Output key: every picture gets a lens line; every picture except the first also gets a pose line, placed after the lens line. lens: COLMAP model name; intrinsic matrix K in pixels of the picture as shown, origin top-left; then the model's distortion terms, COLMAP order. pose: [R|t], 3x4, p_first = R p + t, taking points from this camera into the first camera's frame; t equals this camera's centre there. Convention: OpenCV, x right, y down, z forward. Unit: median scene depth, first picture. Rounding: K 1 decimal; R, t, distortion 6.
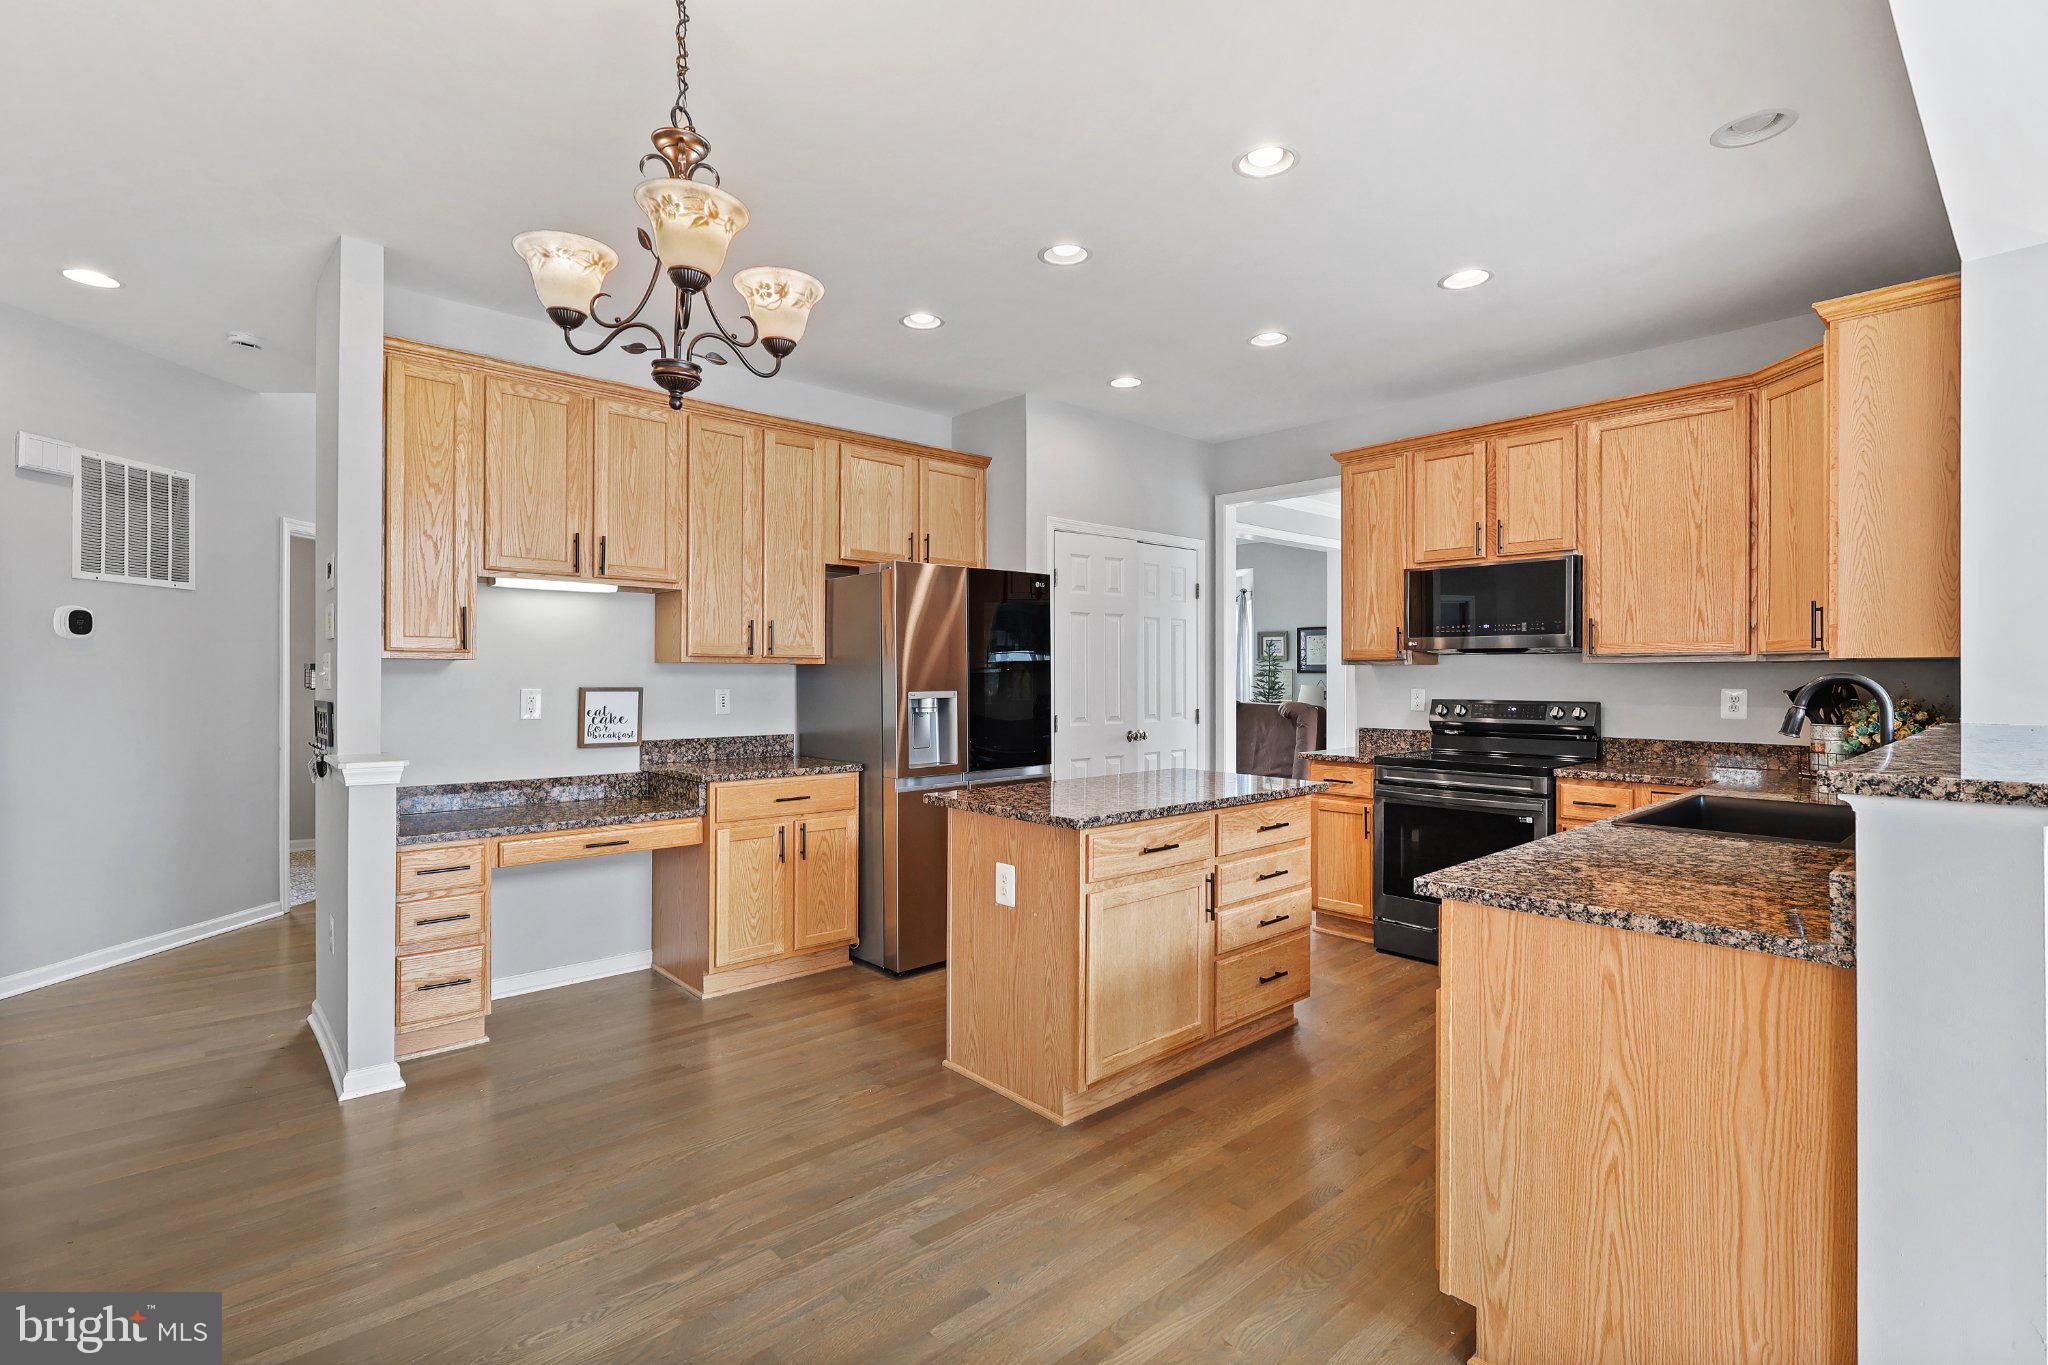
lens RADIAL K [[941.7, 0, 1024.1], [0, 941.7, 678.4], [0, 0, 1]] dist [-0.004407, 0.003123]
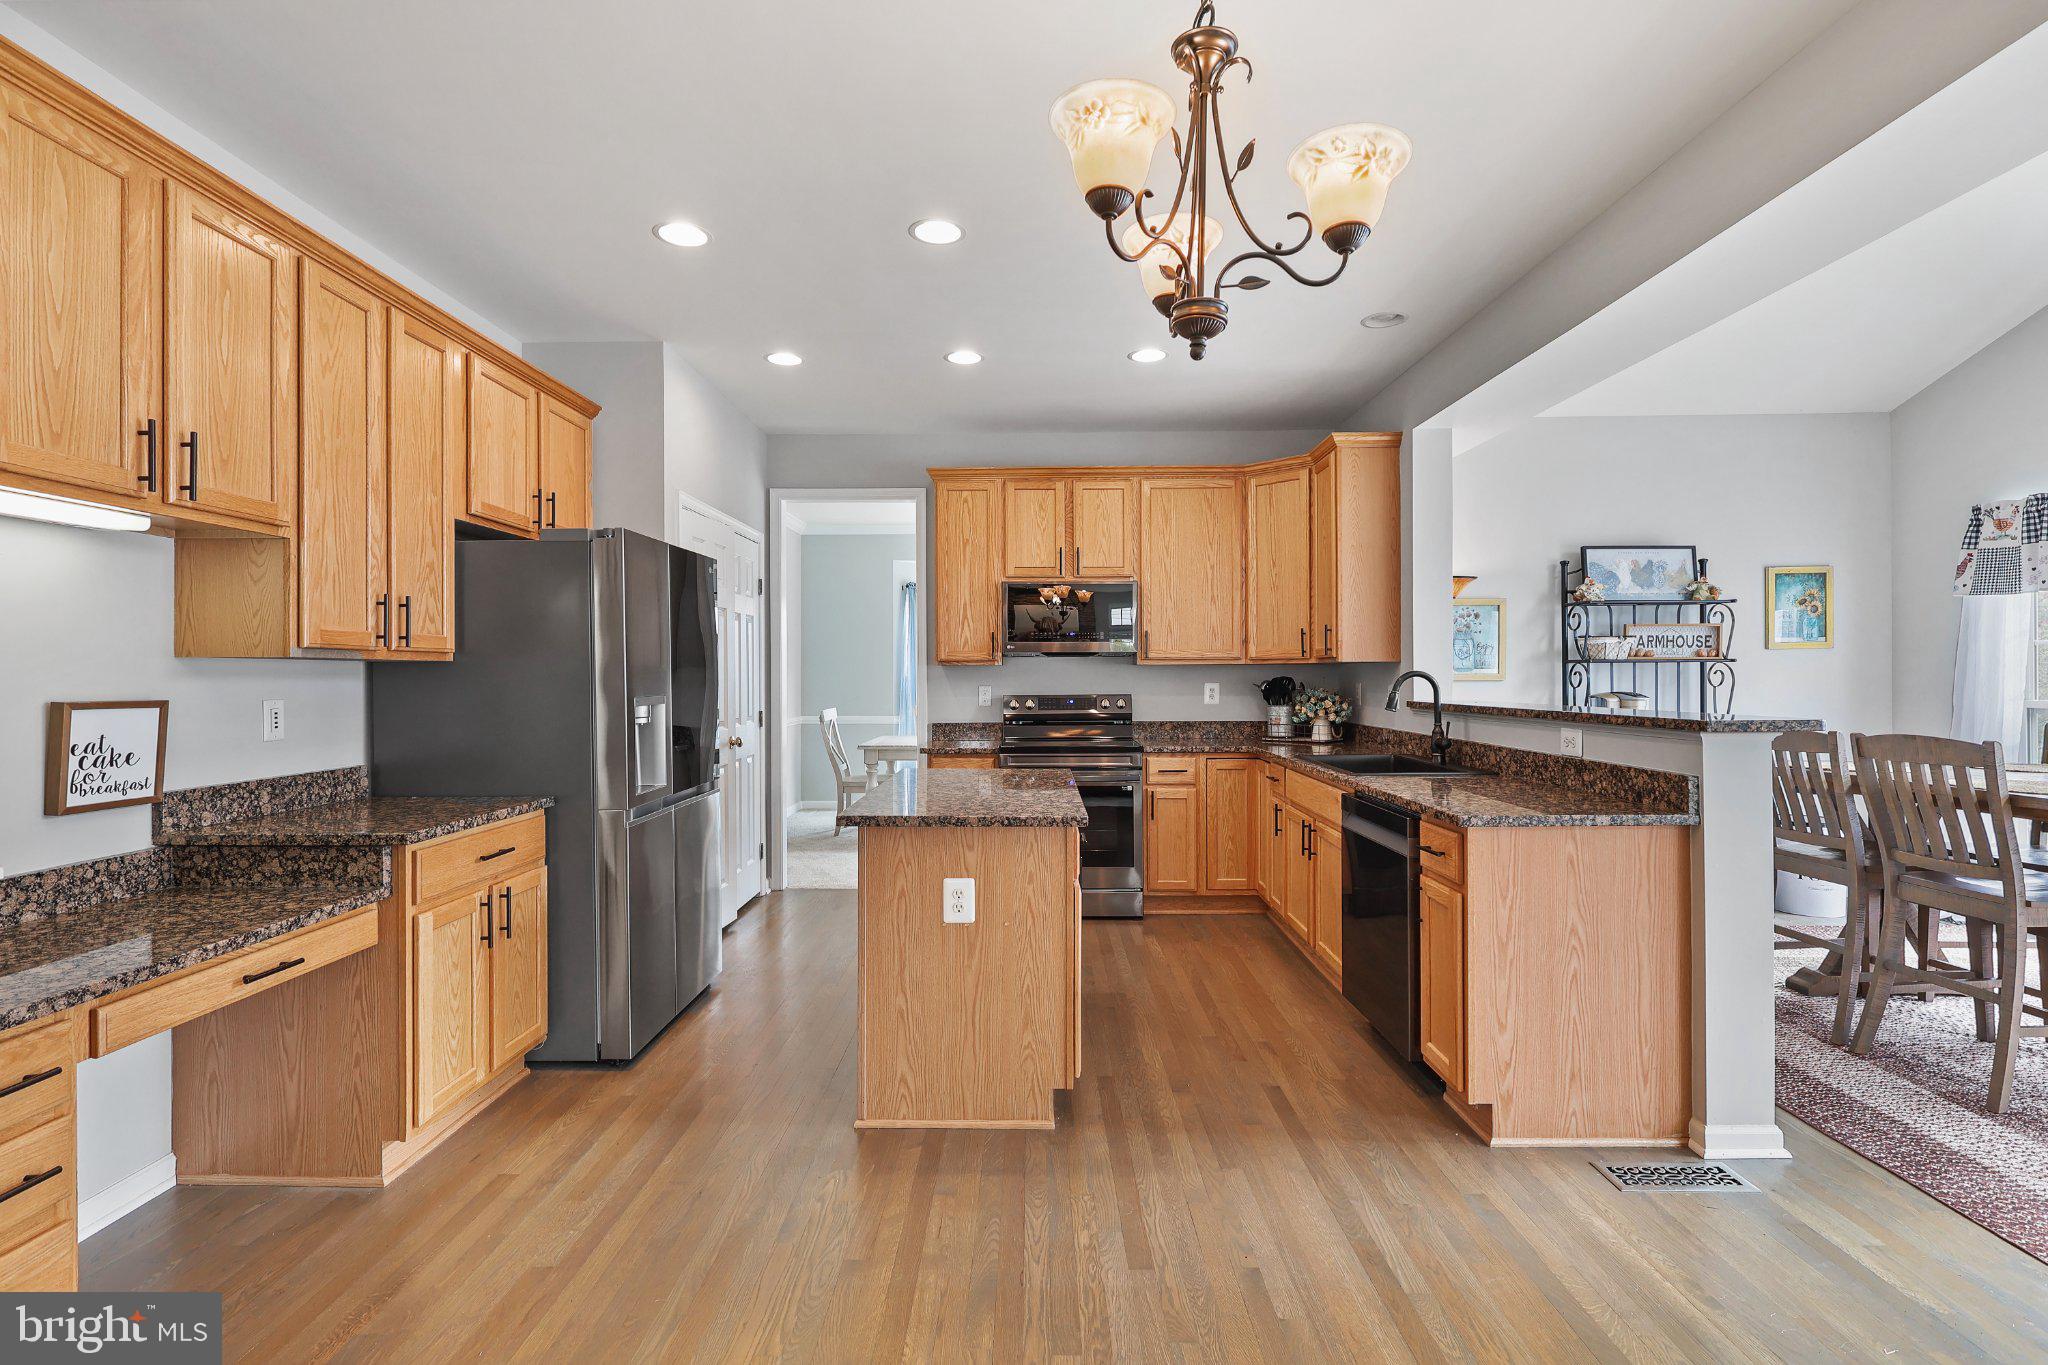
lens RADIAL K [[941.7, 0, 1018.2], [0, 941.7, 676.4], [0, 0, 1]] dist [-0.004407, 0.003123]
pose [[0.684508, -0.005126, 0.728987, -0.484707], [0.008175, 0.999966, -0.000645, -0.000149], [-0.728959, 0.006401, 0.684527, 0.238048]]
